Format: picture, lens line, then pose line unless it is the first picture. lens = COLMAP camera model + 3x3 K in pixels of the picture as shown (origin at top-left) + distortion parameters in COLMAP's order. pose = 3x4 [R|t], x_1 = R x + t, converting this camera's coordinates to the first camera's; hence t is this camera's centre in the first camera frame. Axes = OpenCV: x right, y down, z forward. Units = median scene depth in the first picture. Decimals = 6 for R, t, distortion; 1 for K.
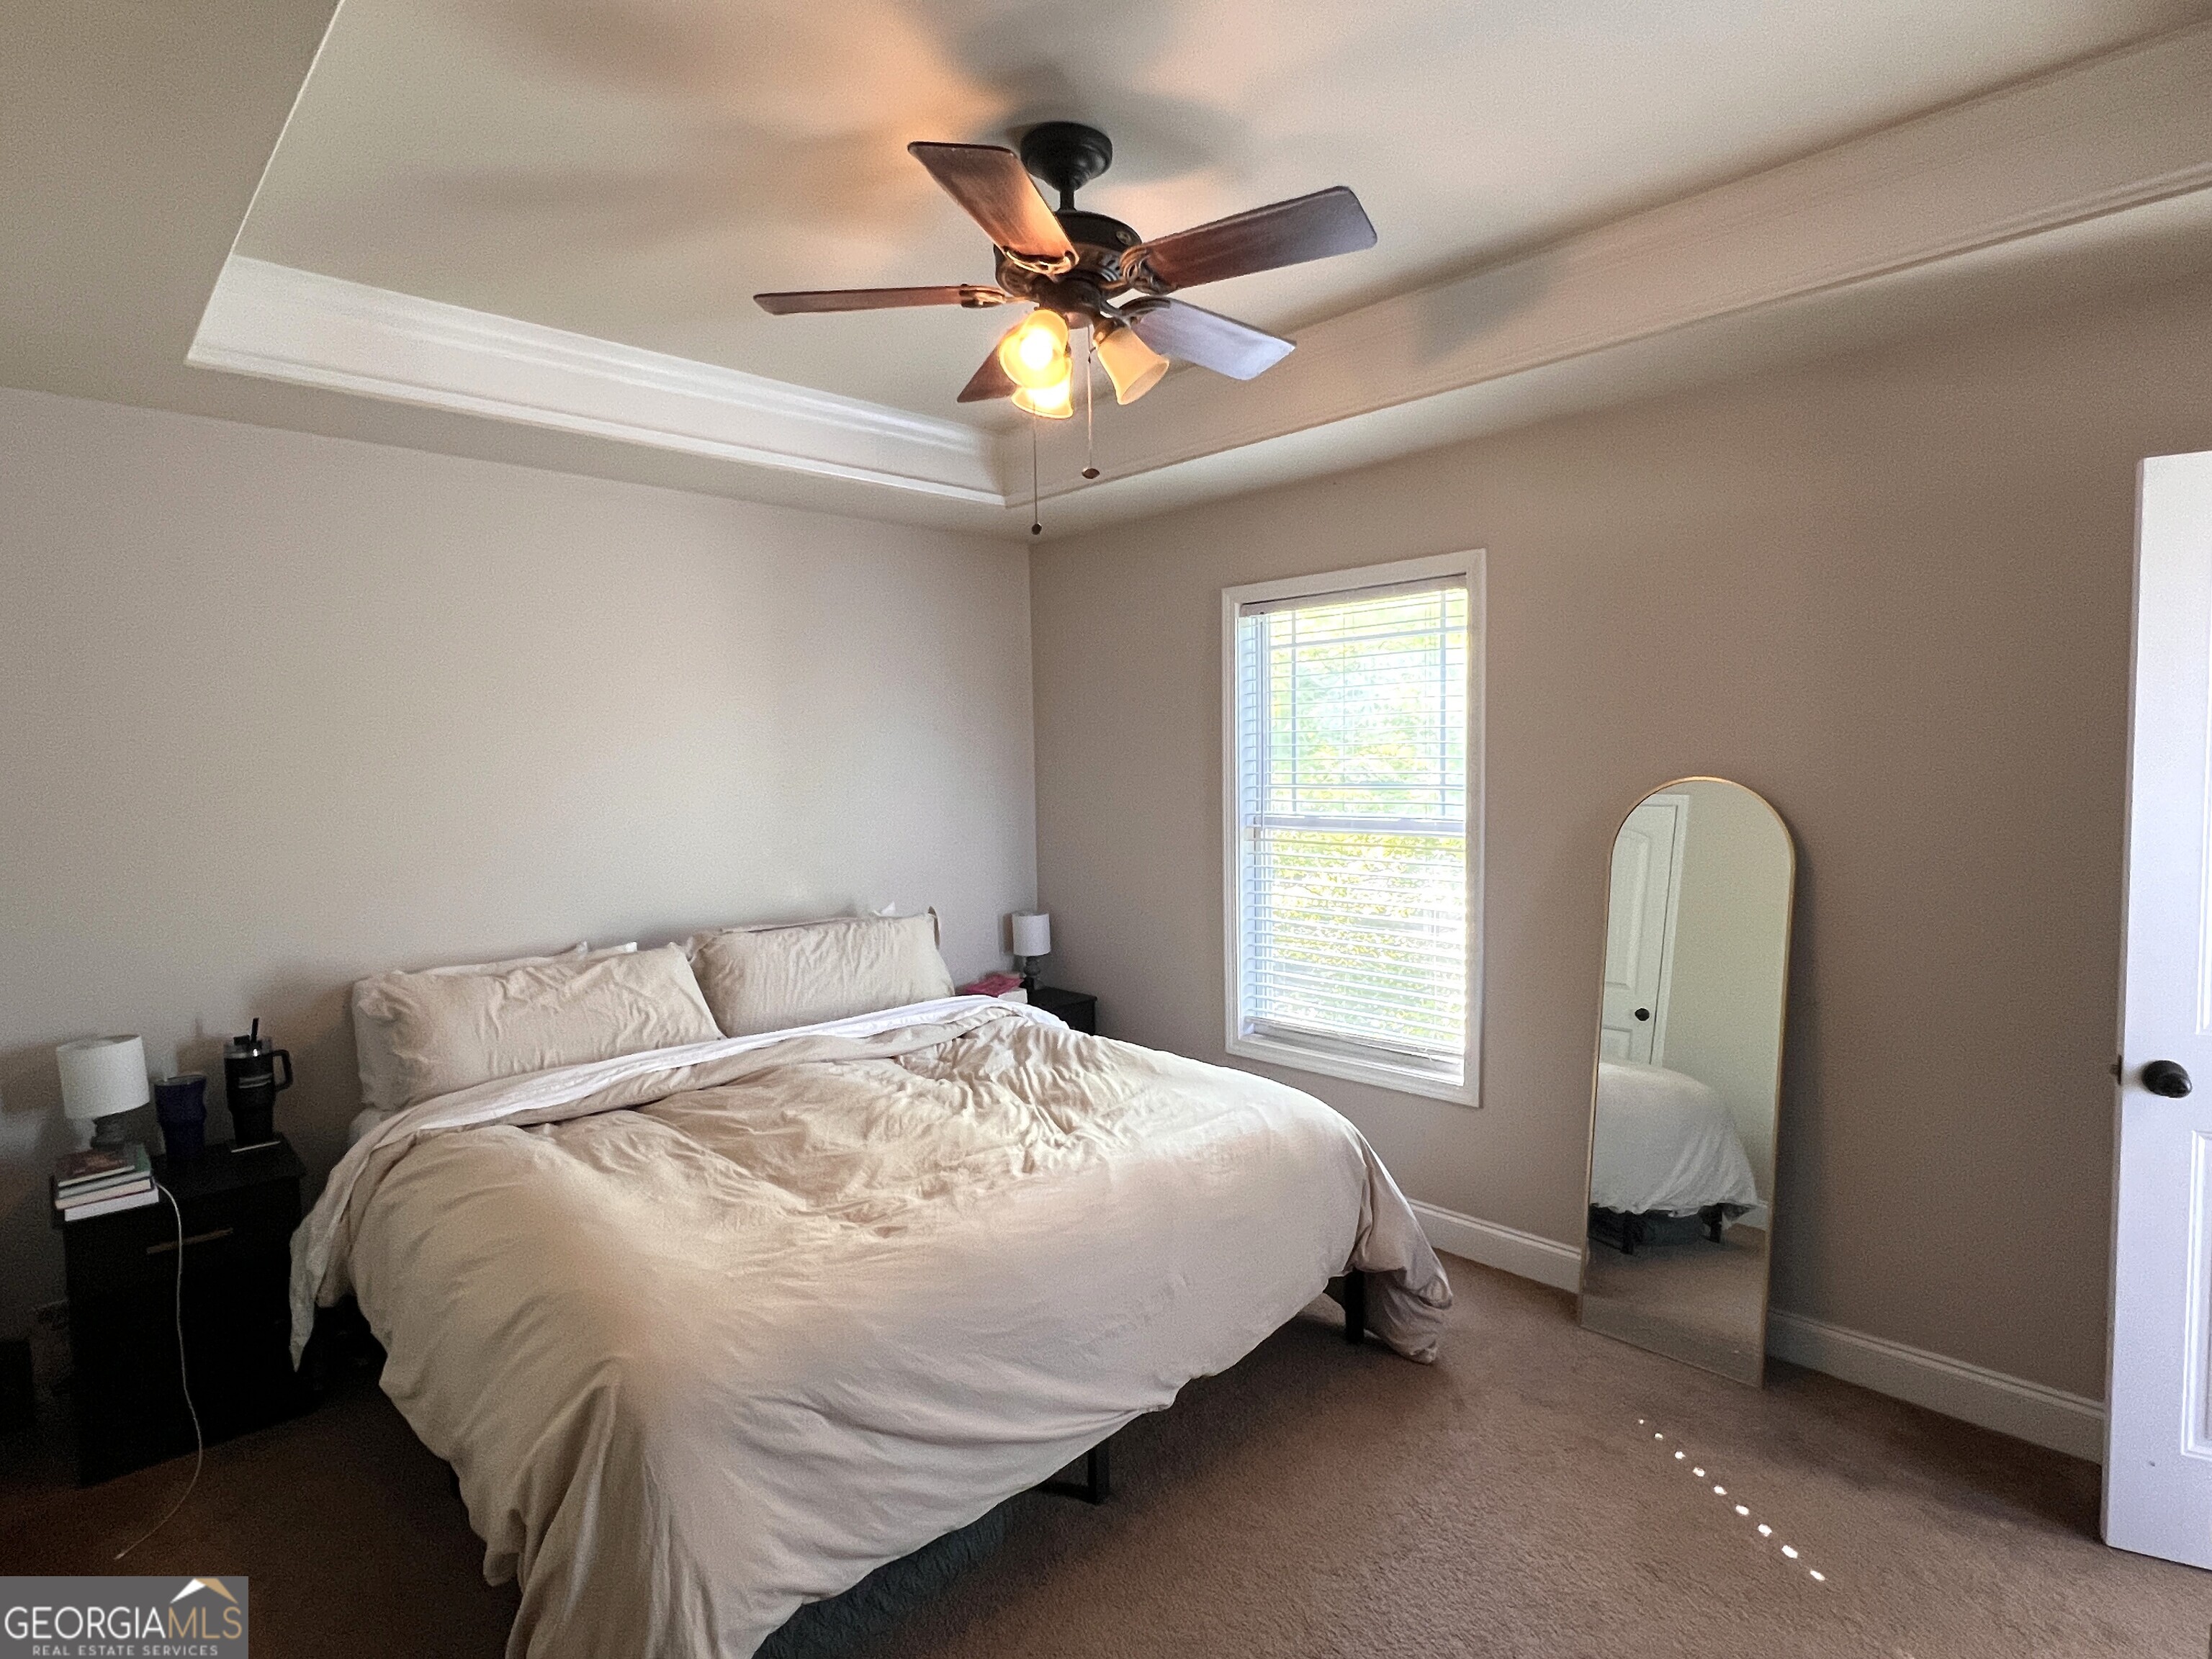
lens RADIAL K [[1147.2, 0, 1104.7], [0, 1147.2, 833.1], [0, 0, 1]] dist [0.000535, 0.000068]
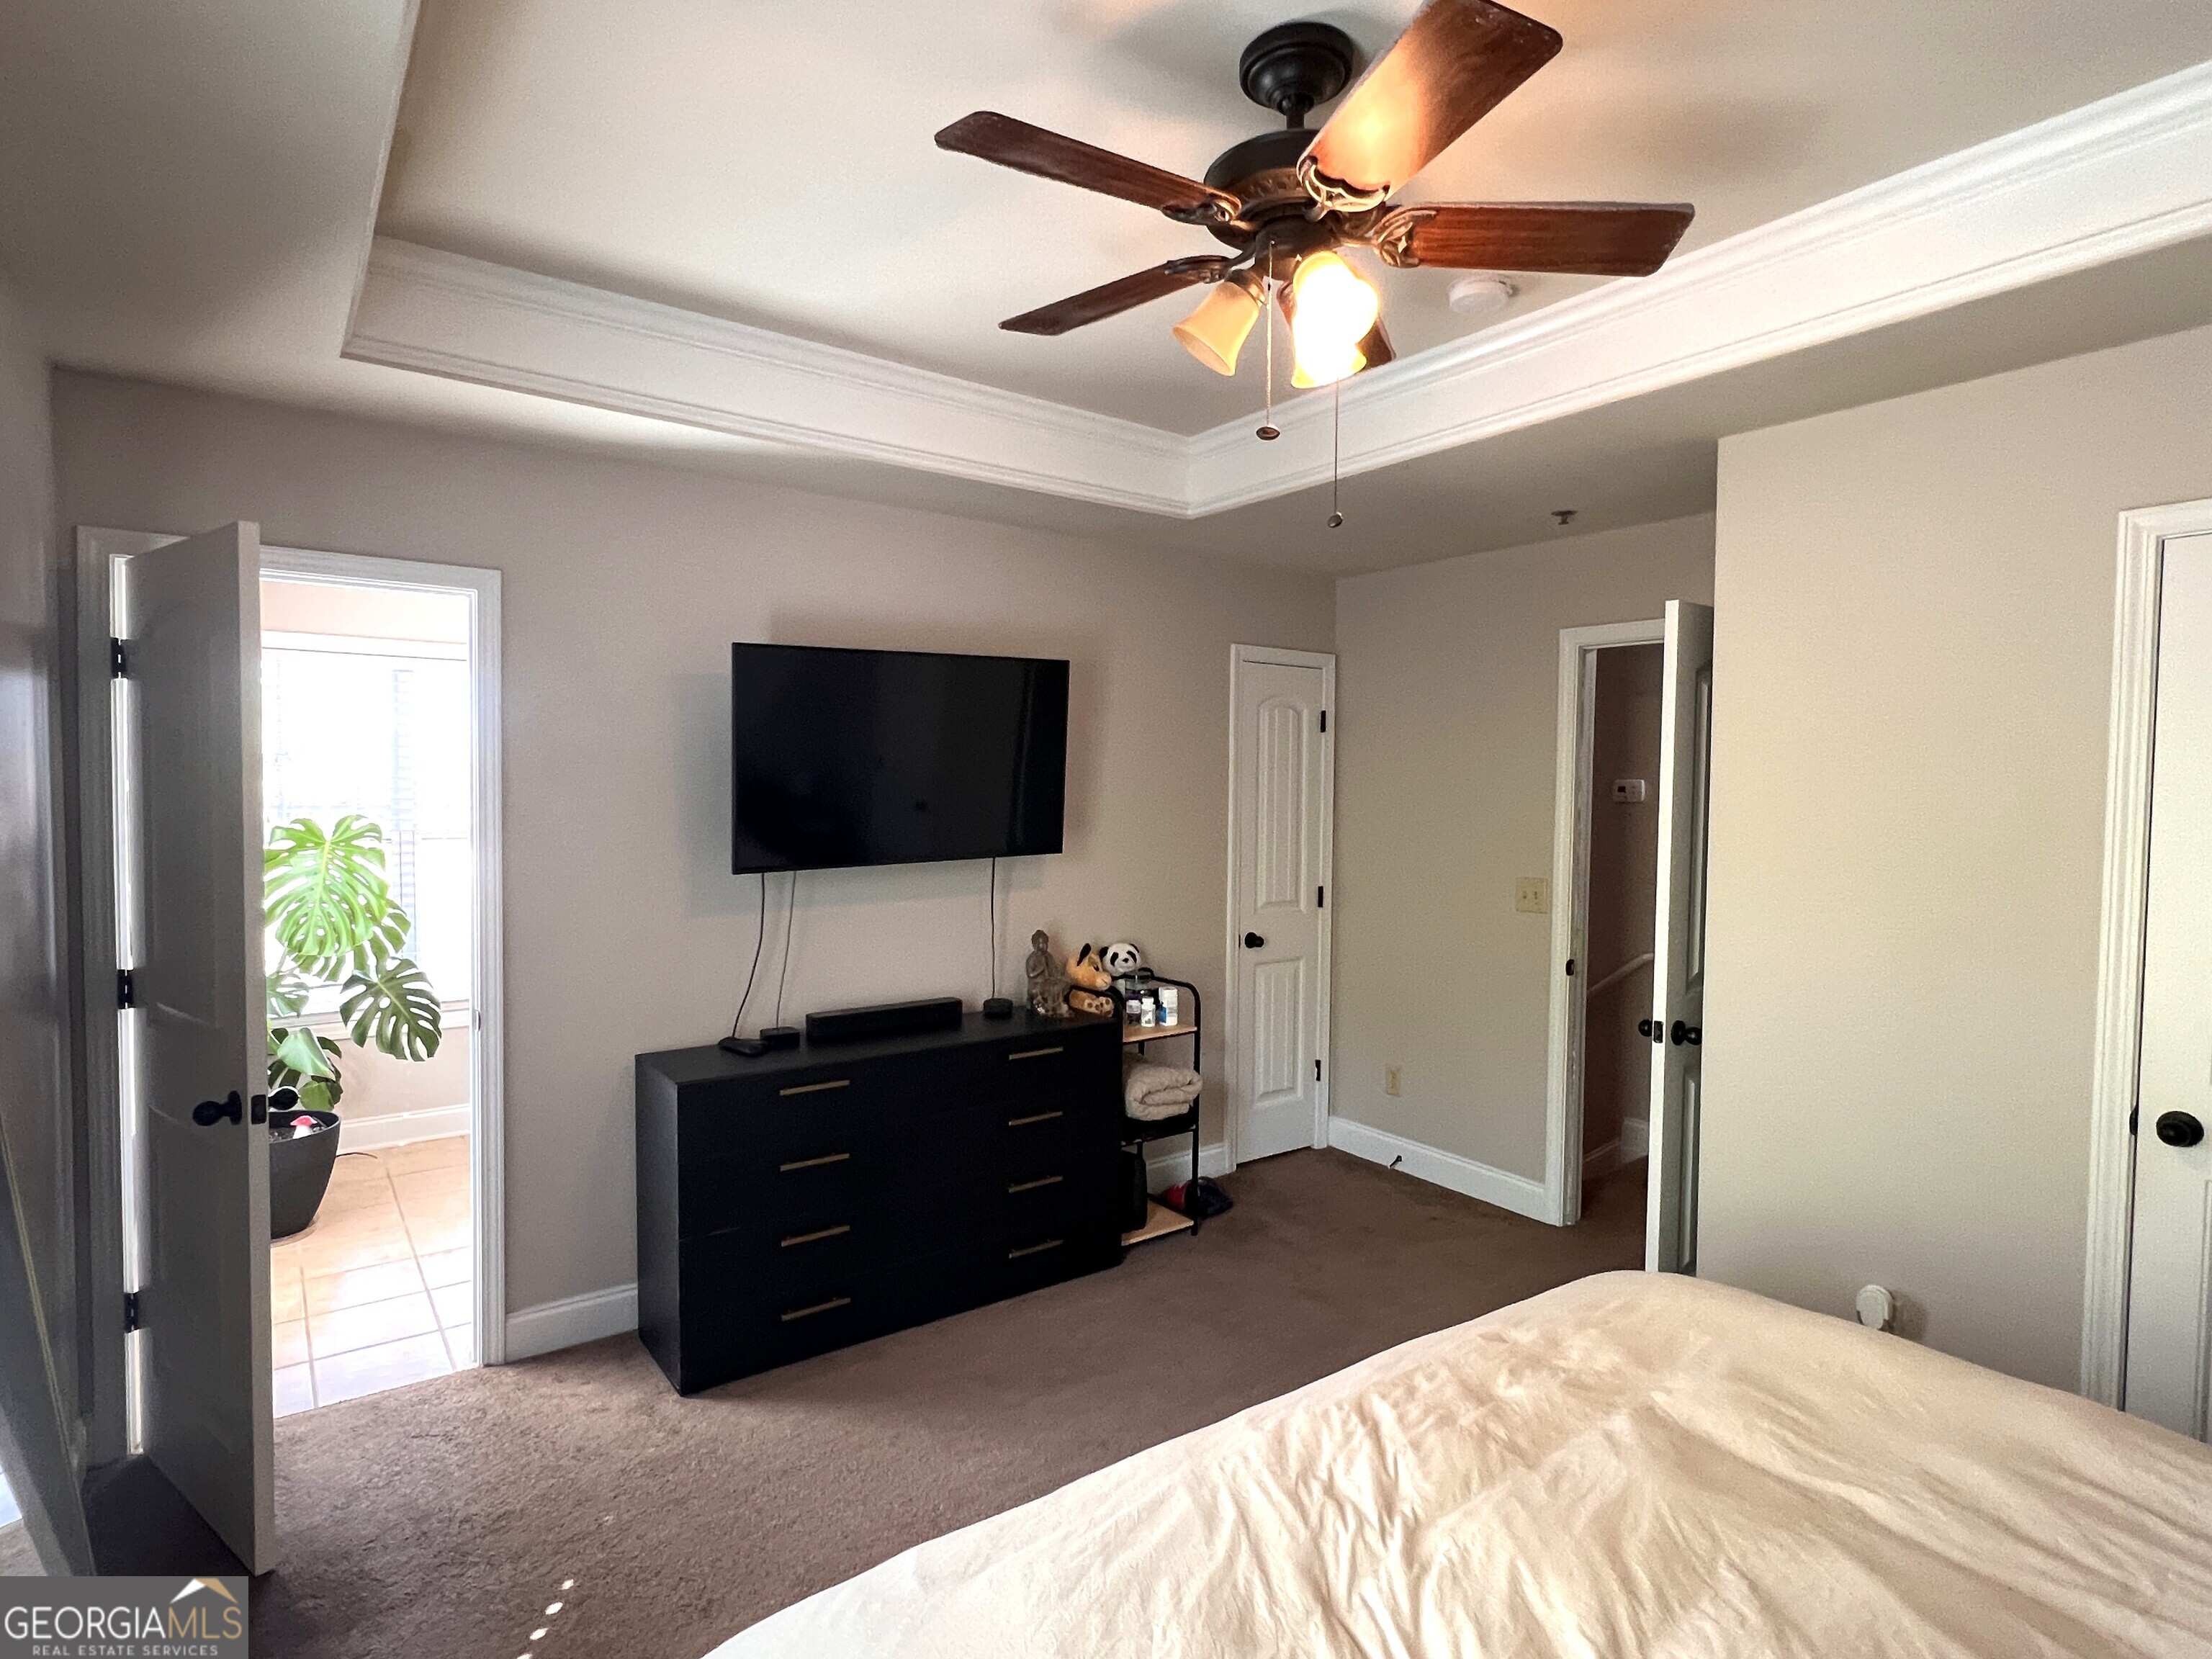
lens RADIAL K [[1147.2, 0, 1108.6], [0, 1147.2, 831.2], [0, 0, 1]] dist [0.000535, 0.000068]
pose [[-0.991443, -0.002500, 0.130518, -0.003076], [0.010454, 0.995085, 0.098467, -0.112096], [-0.130122, 0.098989, -0.986544, 1.577270]]
